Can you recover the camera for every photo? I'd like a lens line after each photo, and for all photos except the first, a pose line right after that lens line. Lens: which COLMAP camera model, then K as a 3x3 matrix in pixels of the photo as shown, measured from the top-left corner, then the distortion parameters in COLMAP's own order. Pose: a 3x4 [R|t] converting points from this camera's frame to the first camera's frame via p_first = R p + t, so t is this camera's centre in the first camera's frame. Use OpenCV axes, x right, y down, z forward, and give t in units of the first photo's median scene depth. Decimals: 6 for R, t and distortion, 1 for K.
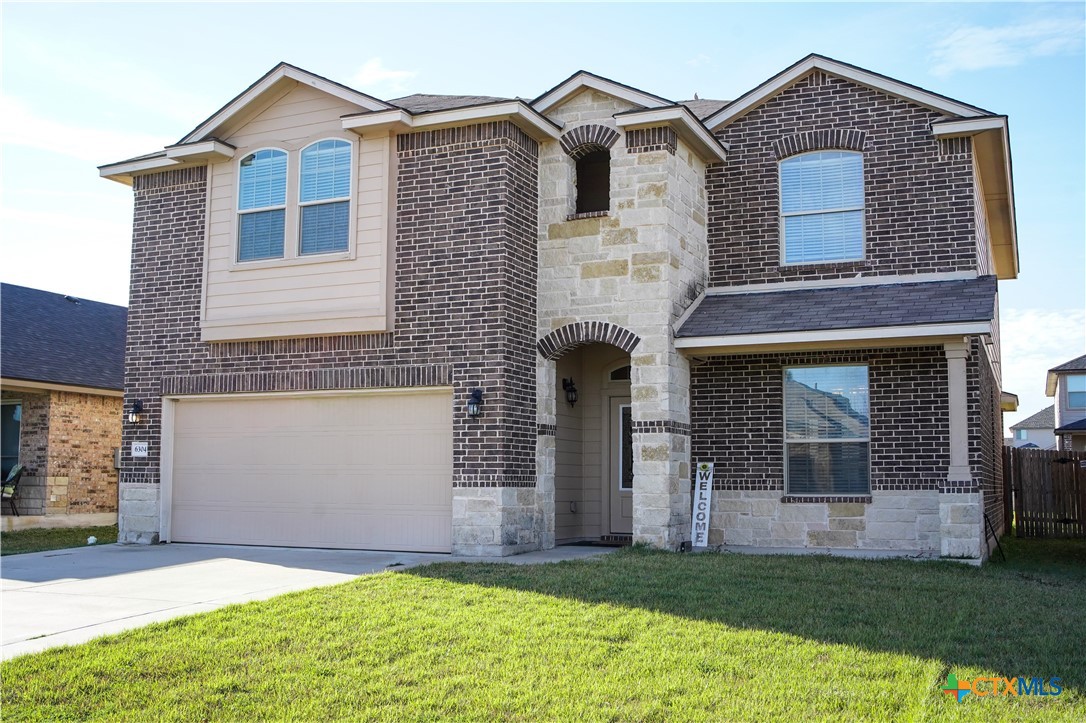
lens RADIAL K [[1109.2, 0, 536.5], [0, 1109.2, 366.3], [0, 0, 1]] dist [-0.109301, 0.036820]
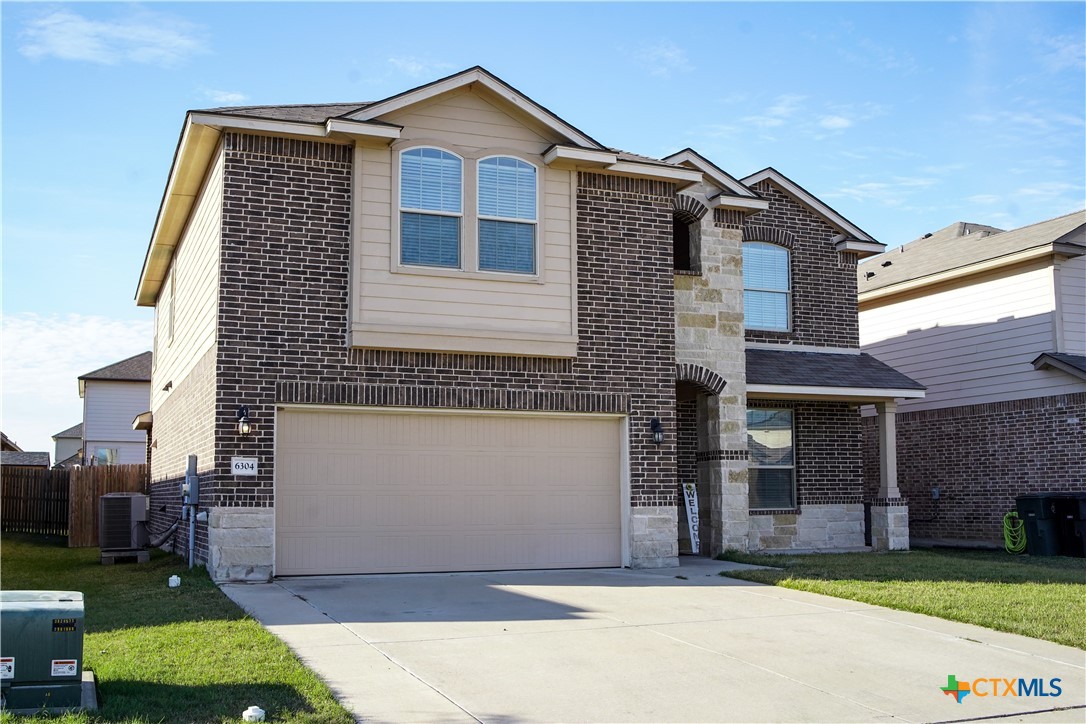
lens RADIAL K [[1151.2, 0, 543.0], [0, 1151.2, 362.0], [0, 0, 1]] dist [-0.171515, 0.461881]
pose [[0.685286, 0.078296, 0.724053, -0.936139], [-0.072013, 0.996617, -0.039612, 0.016984], [-0.724705, -0.024996, 0.688606, 0.273302]]
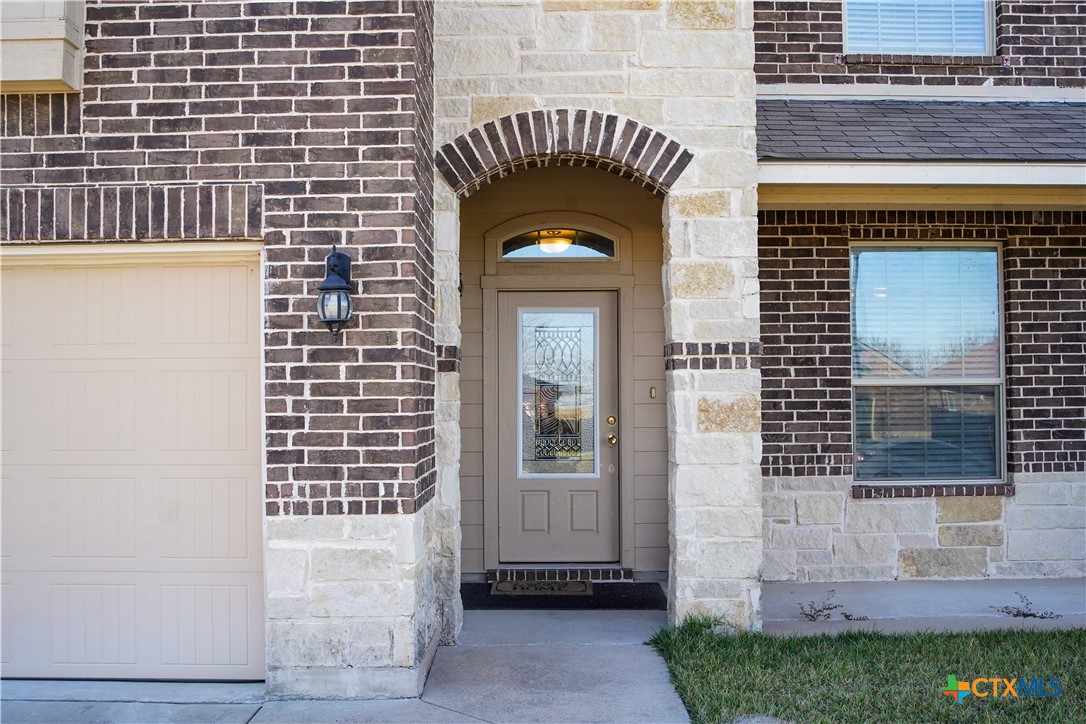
lens RADIAL K [[1109.2, 0, 536.5], [0, 1109.2, 366.8], [0, 0, 1]] dist [-0.109301, 0.036820]
pose [[0.910740, 0.001483, 0.412977, -0.139825], [-0.033374, 0.996987, 0.070019, 0.029608], [-0.411629, -0.077552, 0.908046, 0.608055]]
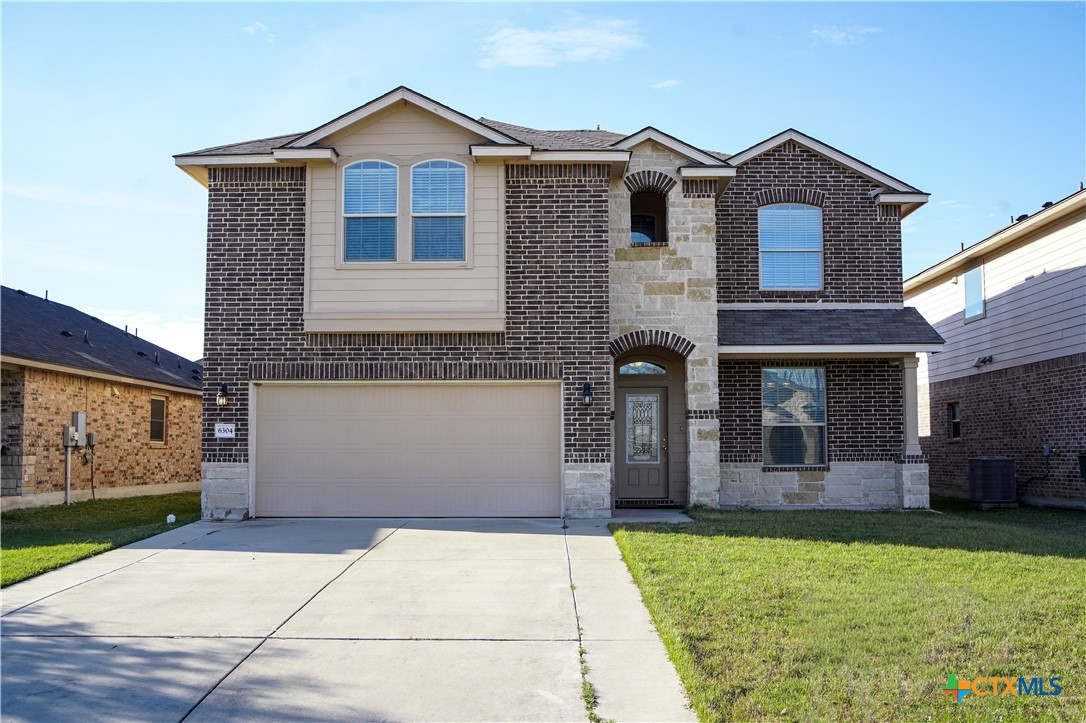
lens RADIAL K [[1109.2, 0, 536.5], [0, 1109.2, 366.3], [0, 0, 1]] dist [-0.109301, 0.036820]
pose [[0.919226, 0.022657, 0.393078, -0.563917], [-0.034396, 0.999147, 0.022844, -0.023155], [-0.392225, -0.034519, 0.919221, -0.101335]]
